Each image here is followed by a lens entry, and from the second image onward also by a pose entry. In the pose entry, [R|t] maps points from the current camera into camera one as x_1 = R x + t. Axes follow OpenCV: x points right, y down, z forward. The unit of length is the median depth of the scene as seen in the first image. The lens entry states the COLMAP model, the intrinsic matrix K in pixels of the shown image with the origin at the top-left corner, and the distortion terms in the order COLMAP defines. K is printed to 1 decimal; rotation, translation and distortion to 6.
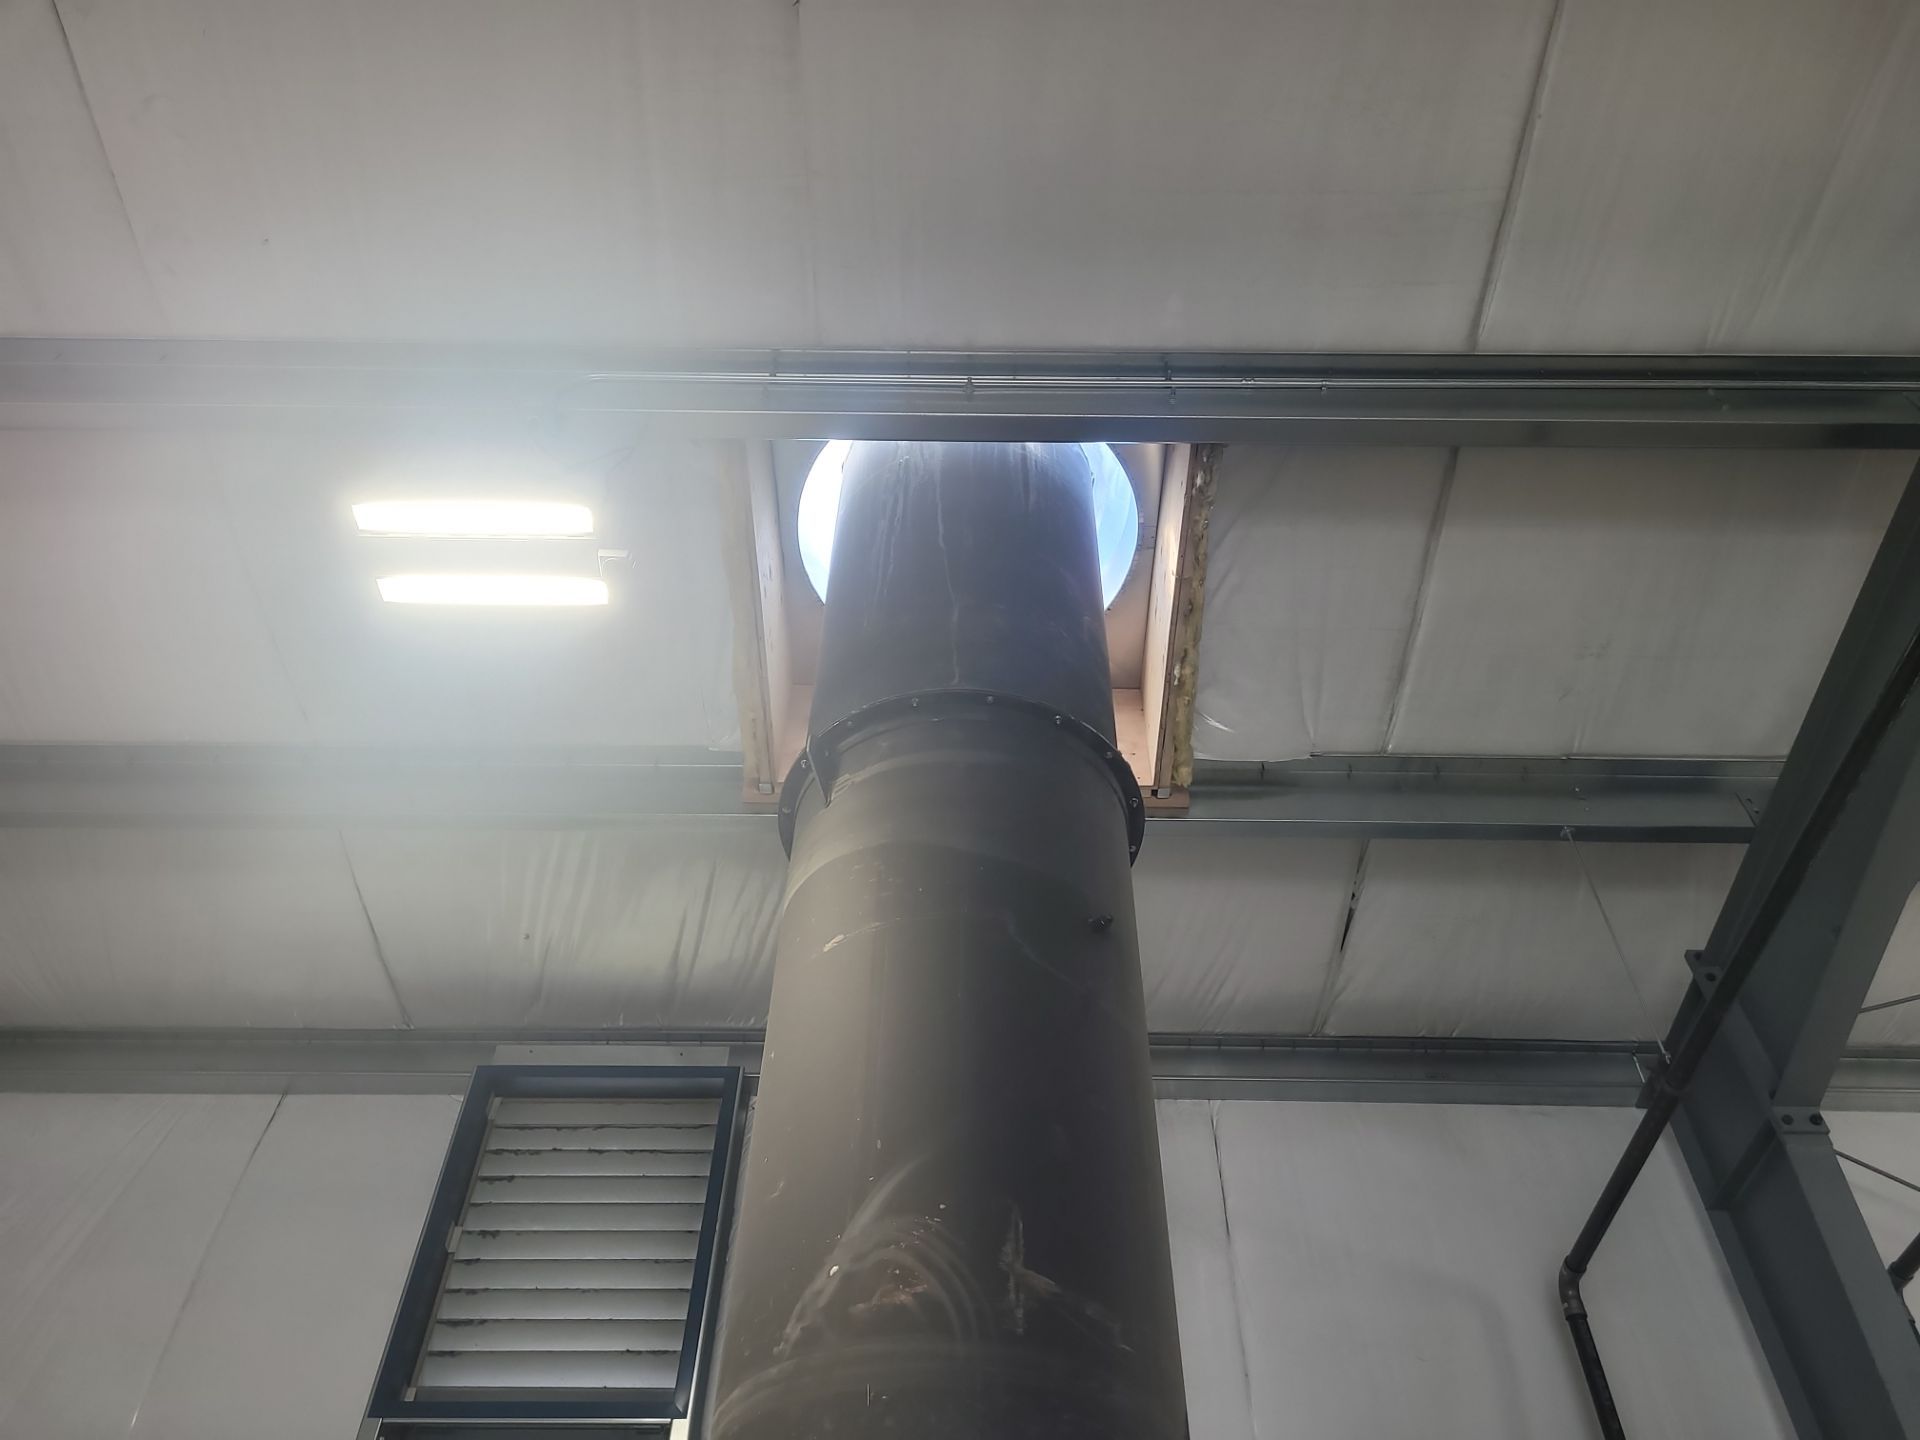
lens RADIAL K [[1517.6, 0, 960.0], [0, 1517.6, 720.0], [0, 0, 1]] dist [0.046078, -0.034285]
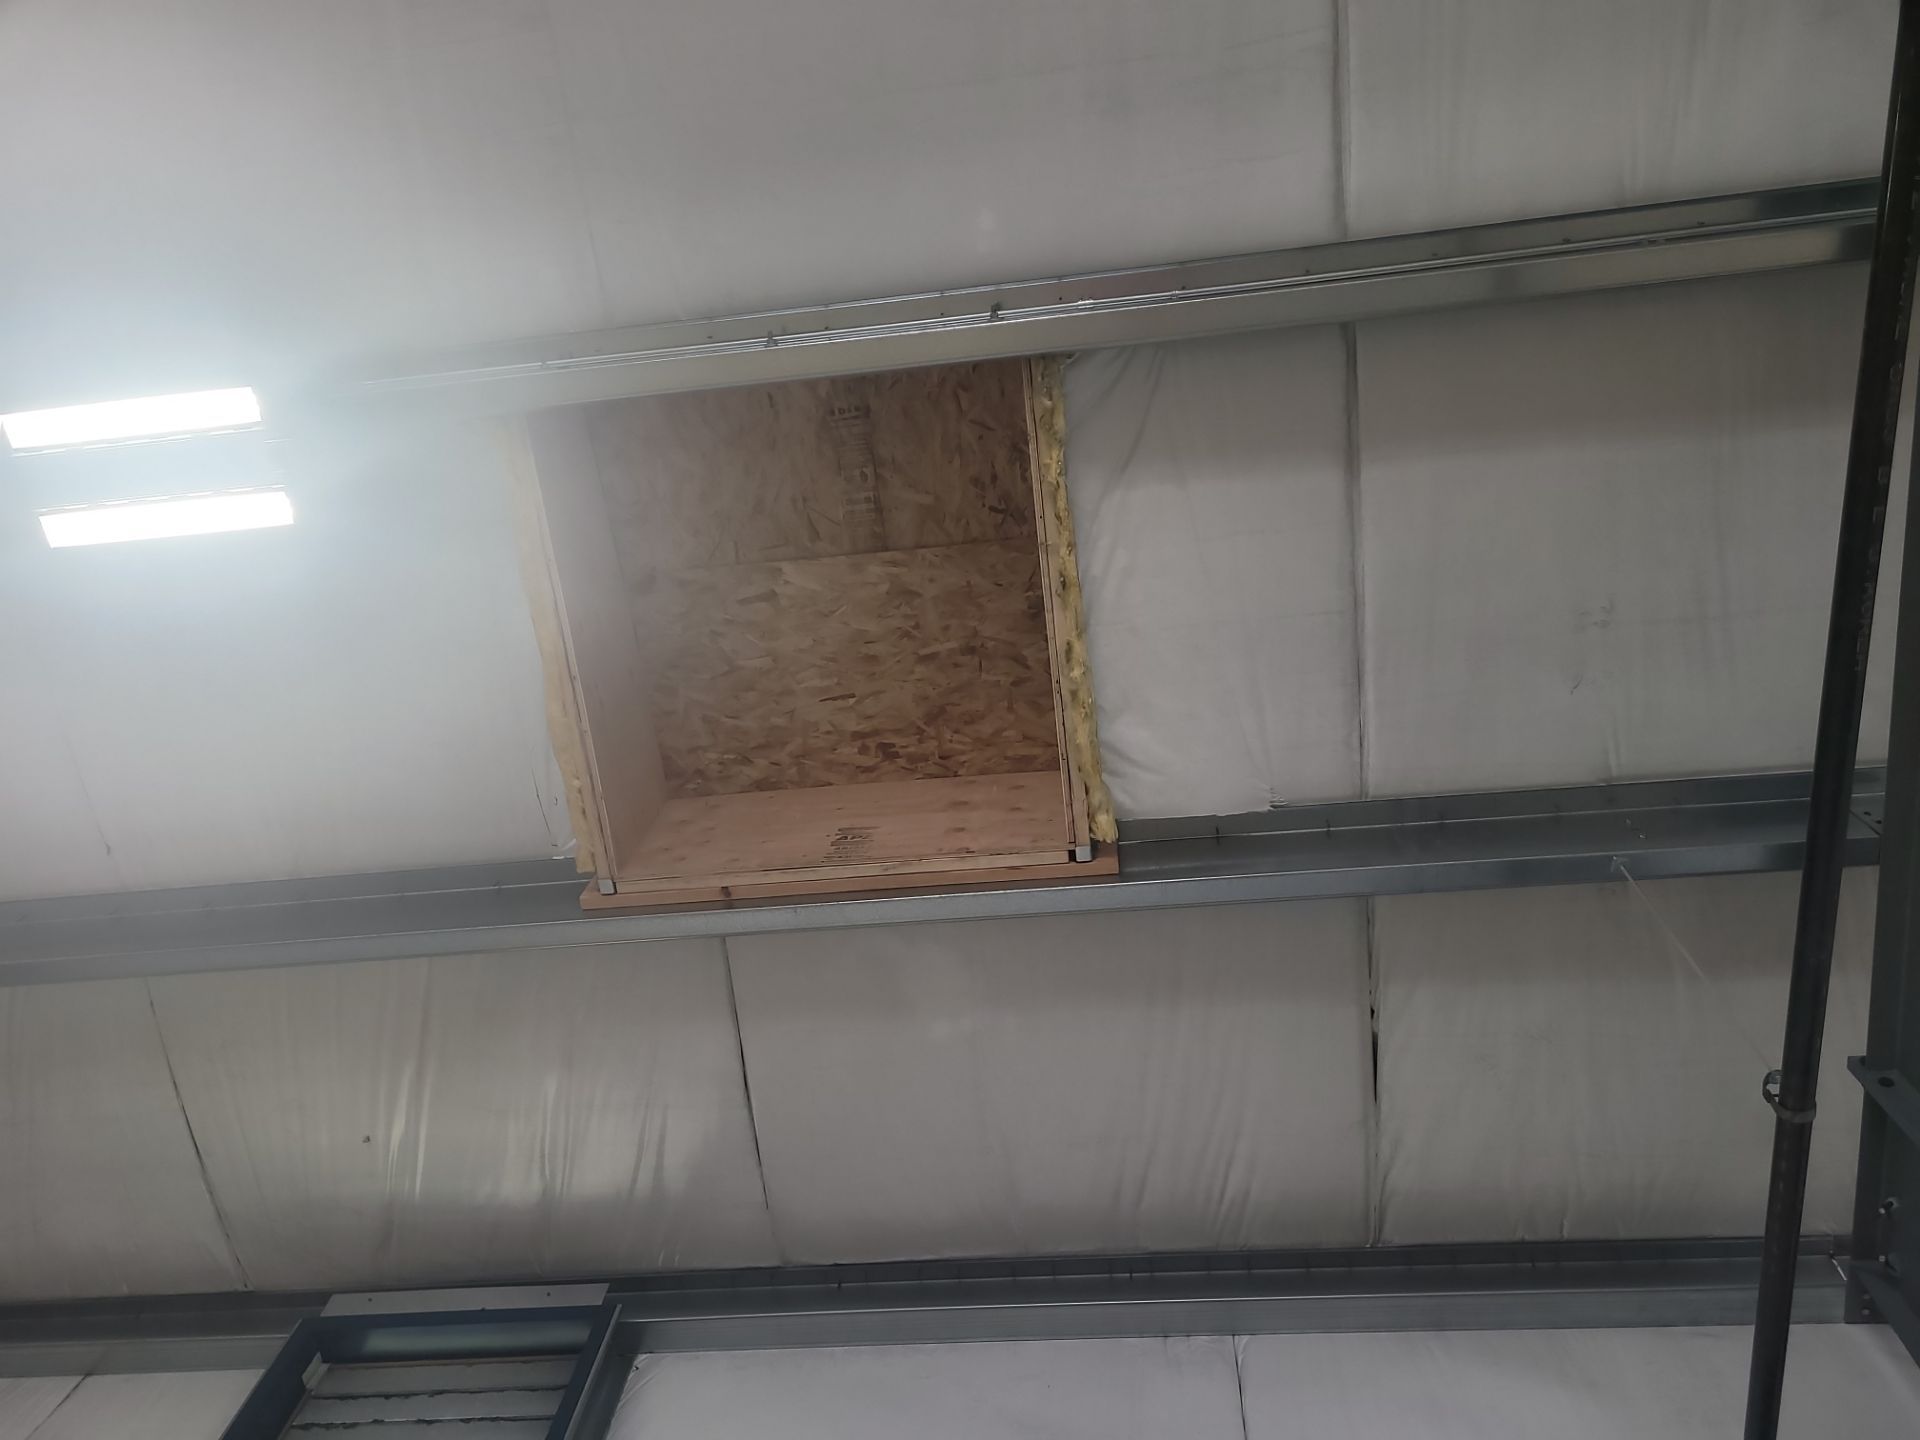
lens RADIAL K [[1517.6, 0, 960.0], [0, 1517.6, 720.0], [0, 0, 1]] dist [0.046078, -0.034285]
pose [[0.989066, -0.086508, -0.119439, 0.155670], [0.041903, 0.941354, -0.334808, 0.224019], [0.141398, 0.326143, 0.934686, 0.200121]]
